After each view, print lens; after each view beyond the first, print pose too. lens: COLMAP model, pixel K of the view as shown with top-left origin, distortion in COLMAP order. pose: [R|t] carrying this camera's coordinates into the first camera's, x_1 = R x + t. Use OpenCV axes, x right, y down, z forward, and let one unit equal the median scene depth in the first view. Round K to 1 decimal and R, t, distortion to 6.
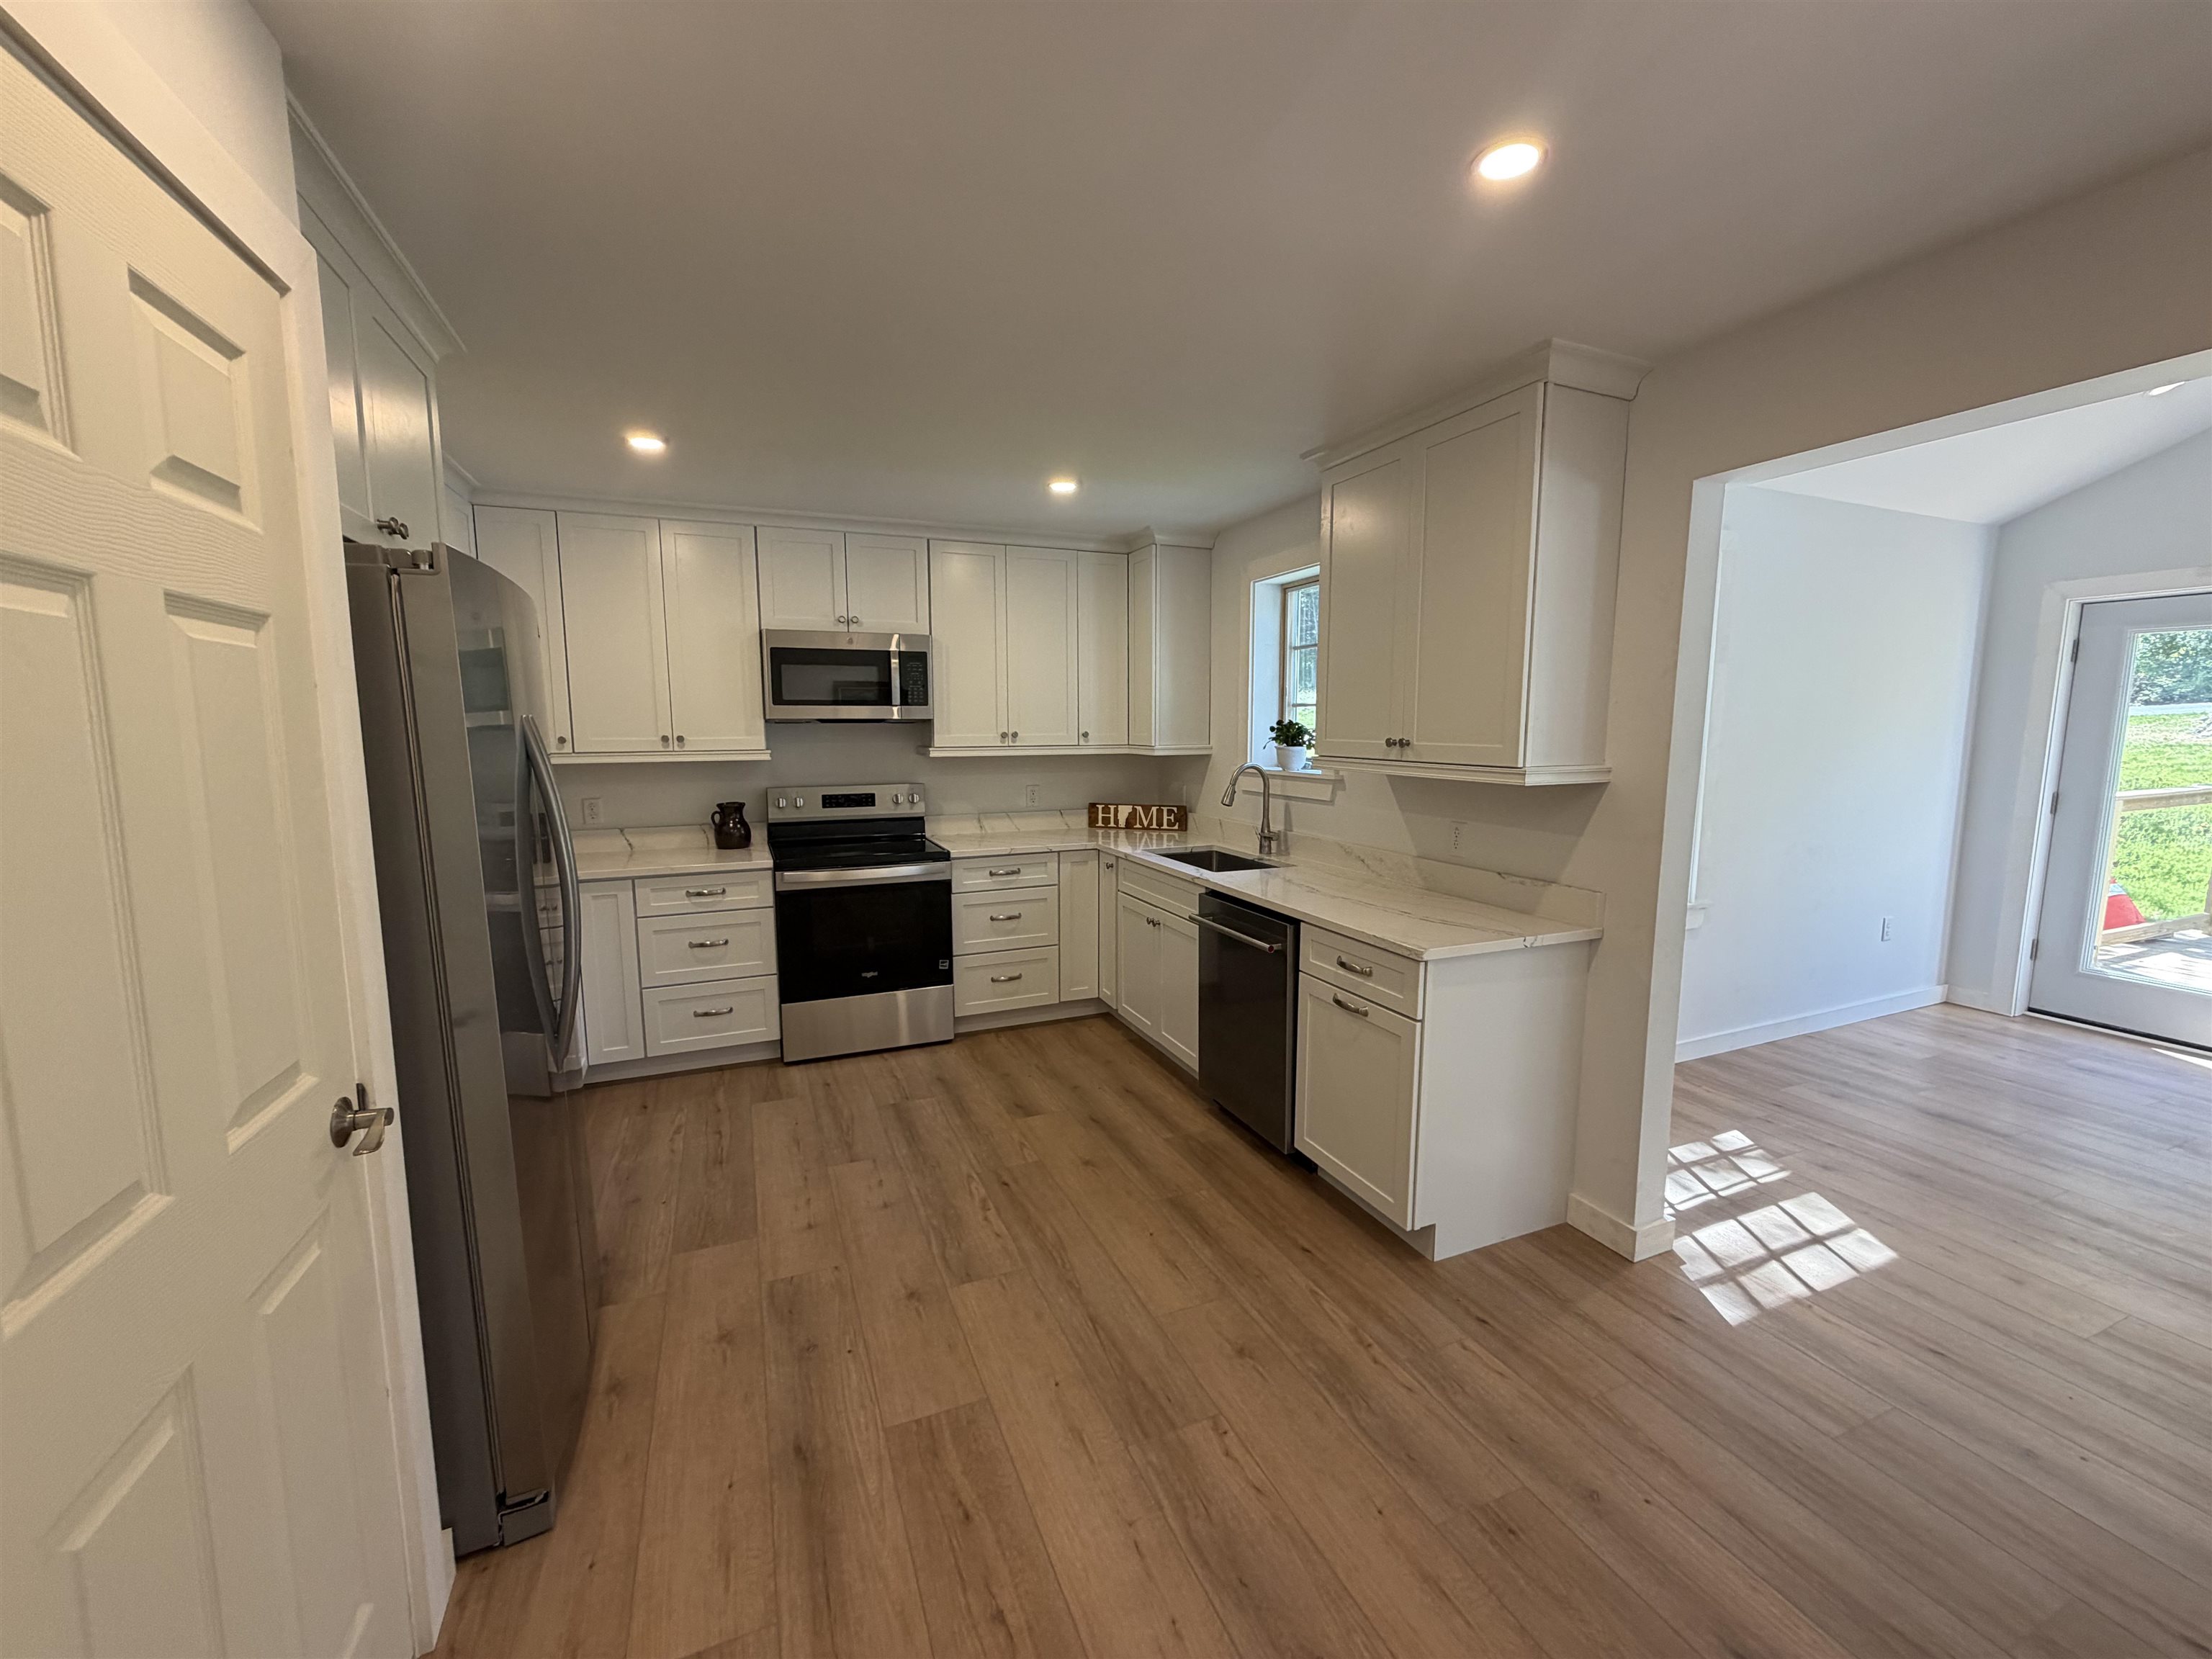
lens RADIAL K [[880.1, 0, 1099.0], [0, 880.1, 831.7], [0, 0, 1]] dist [-0.000046, -0.000037]
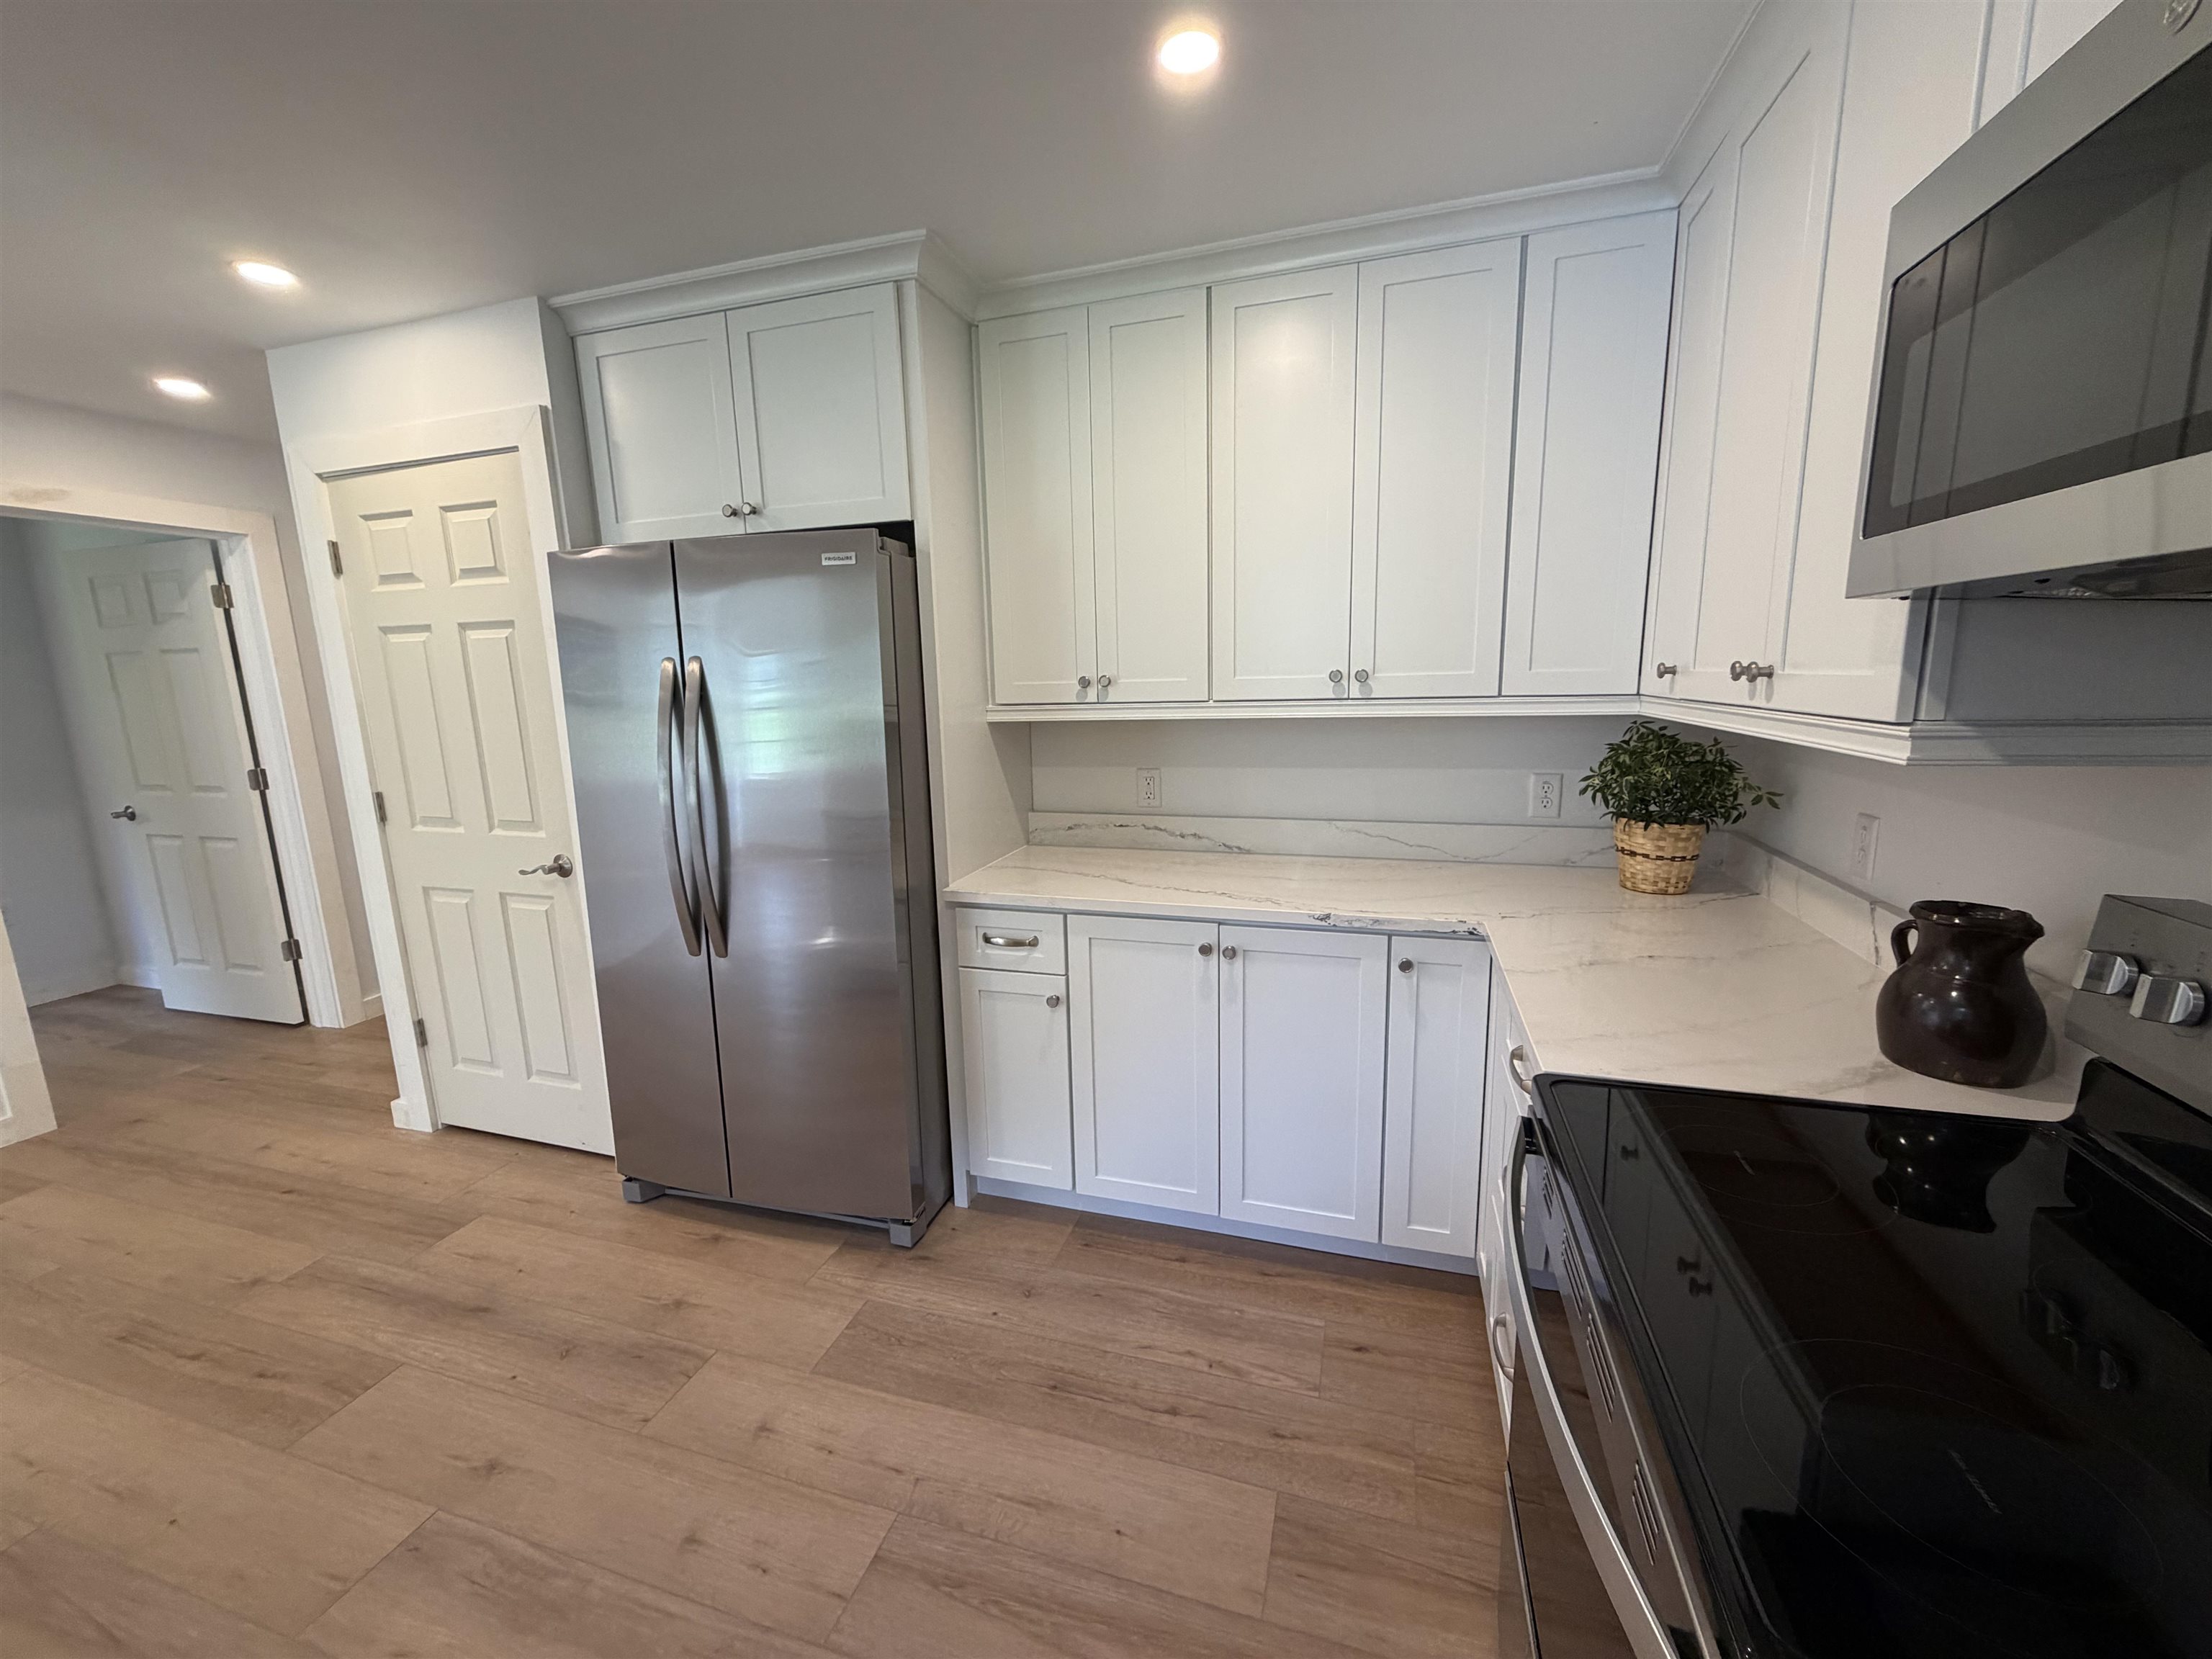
lens RADIAL K [[880.1, 0, 1099.0], [0, 880.1, 831.7], [0, 0, 1]] dist [-0.000046, -0.000037]
pose [[-0.642302, 0.155094, -0.750596, -0.043210], [-0.068286, 0.963838, 0.257590, -0.114788], [0.763404, 0.216706, -0.608484, 1.013146]]
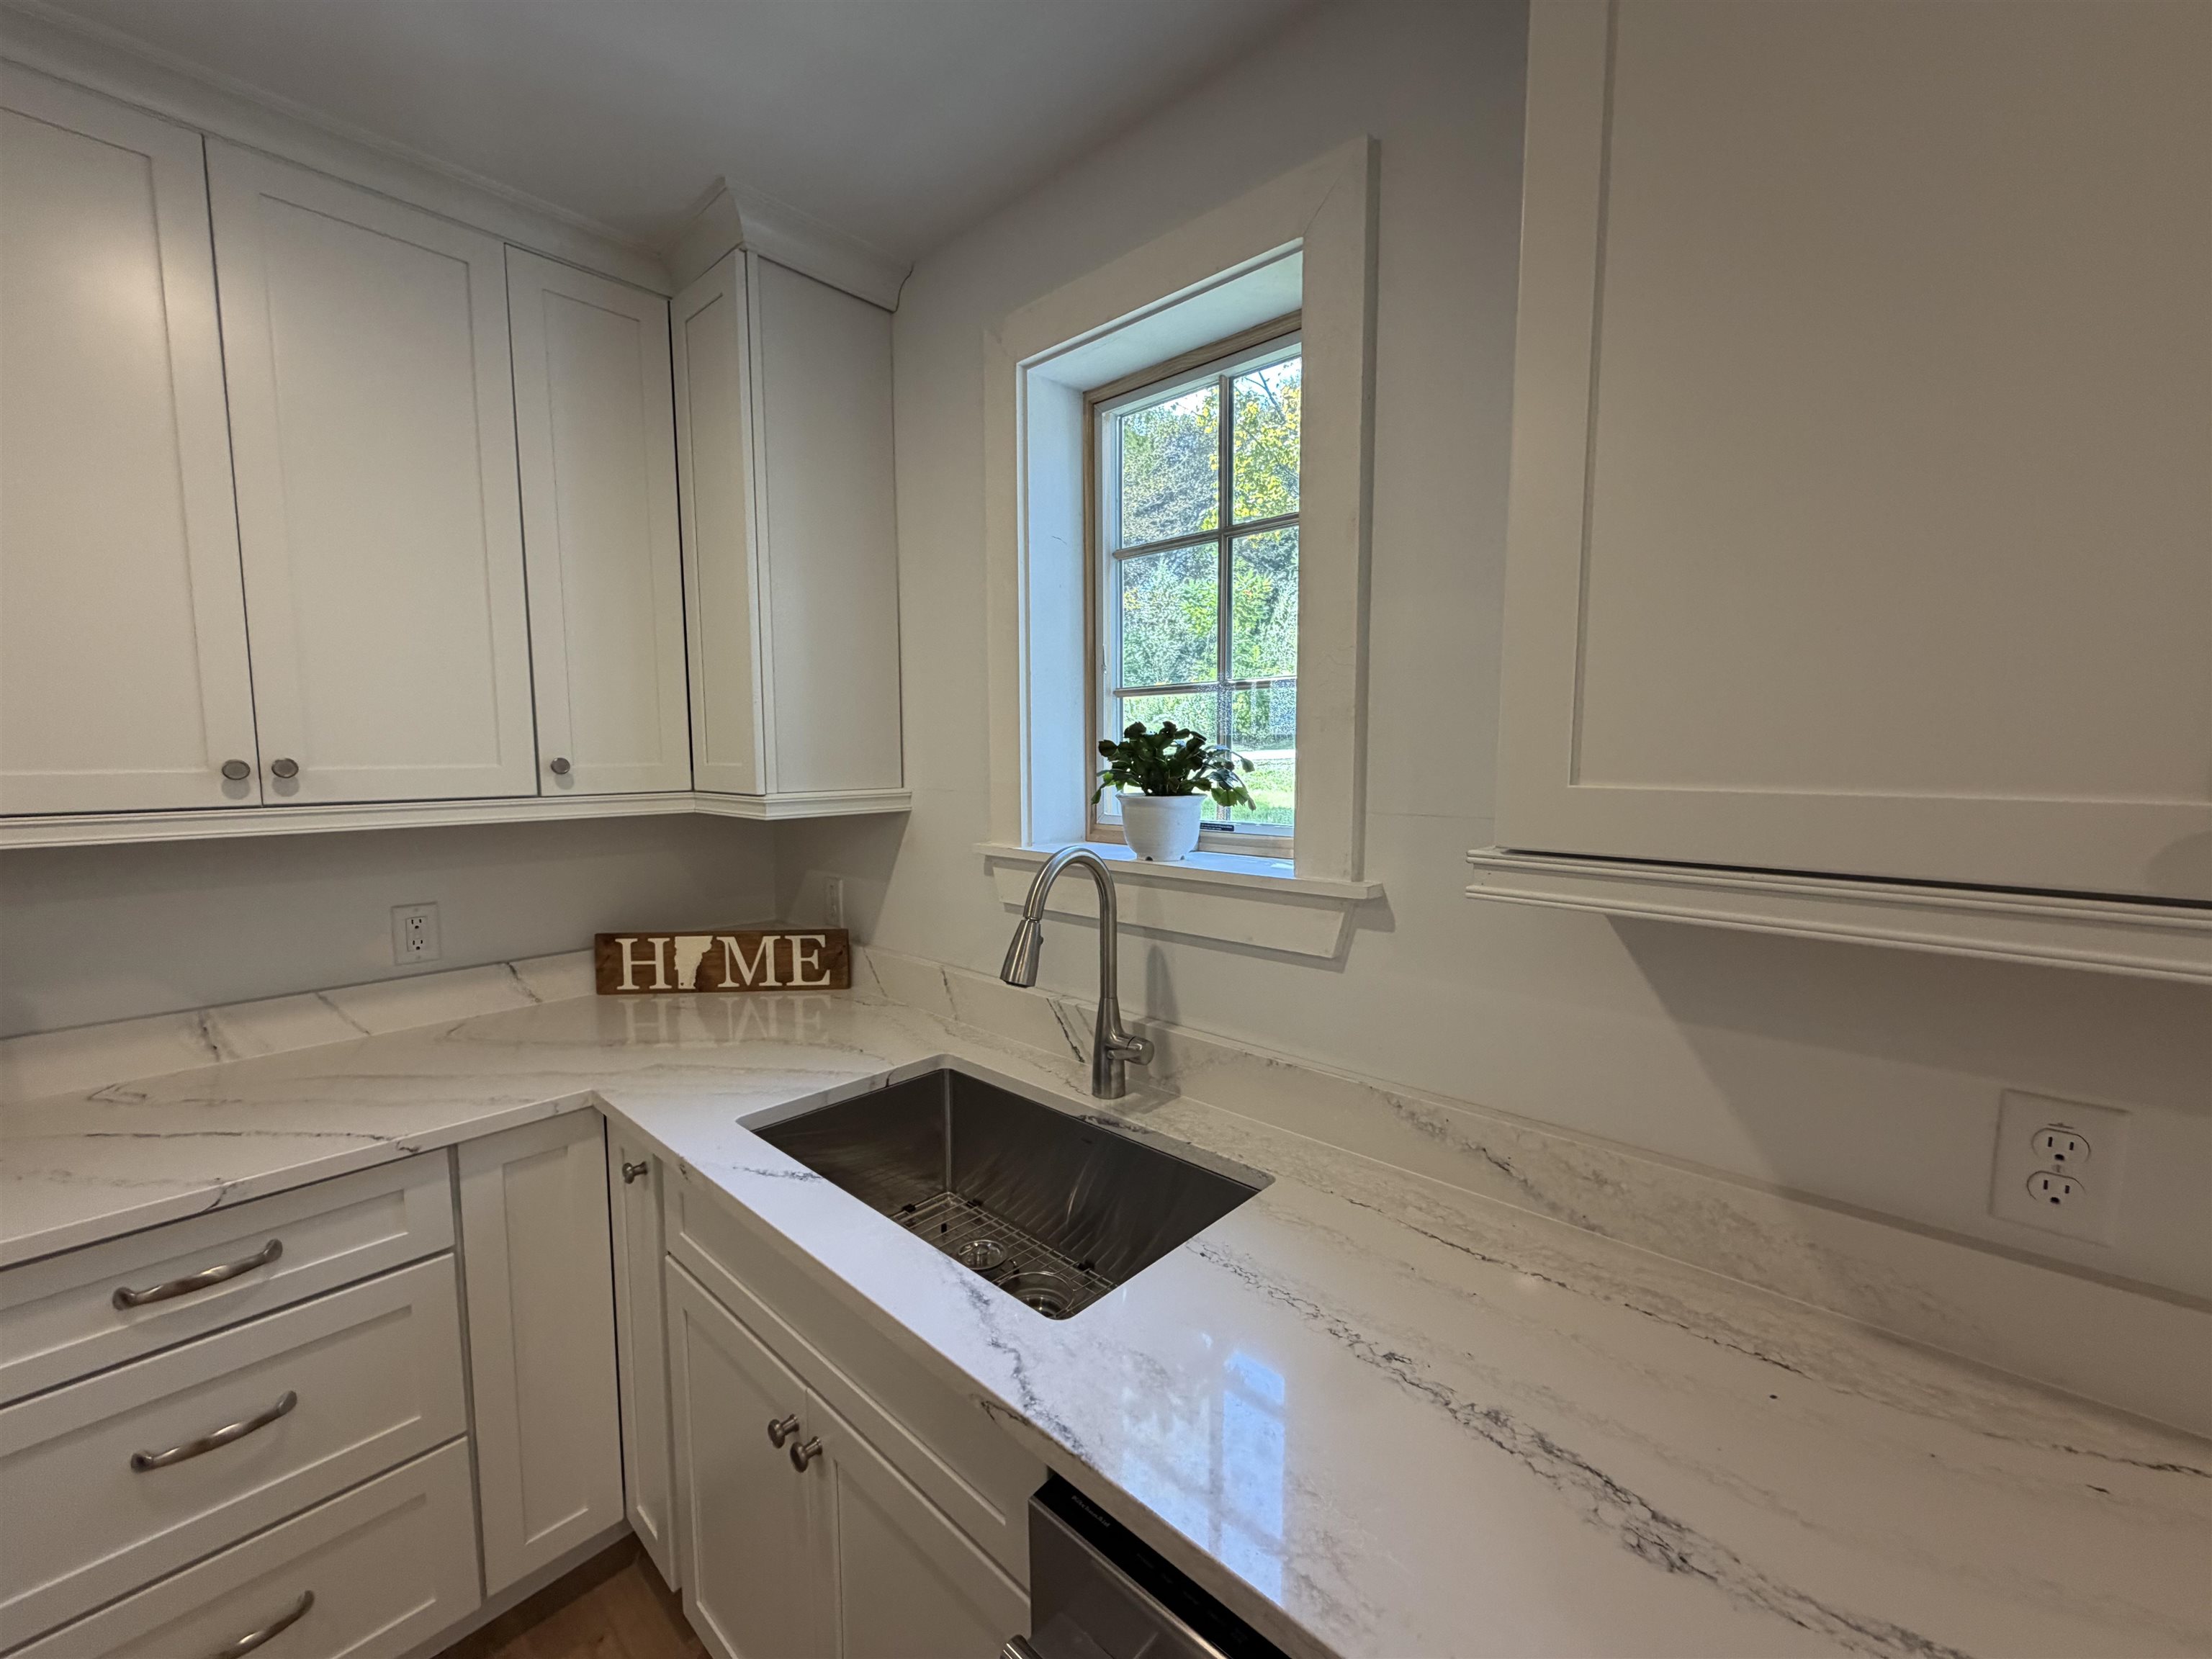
lens RADIAL K [[880.1, 0, 1099.0], [0, 880.1, 831.7], [0, 0, 1]] dist [-0.000046, -0.000037]
pose [[0.905704, -0.038009, 0.422203, 0.037042], [0.051182, 0.998491, -0.019906, -0.075792], [-0.420809, 0.039638, 0.906283, 0.676173]]
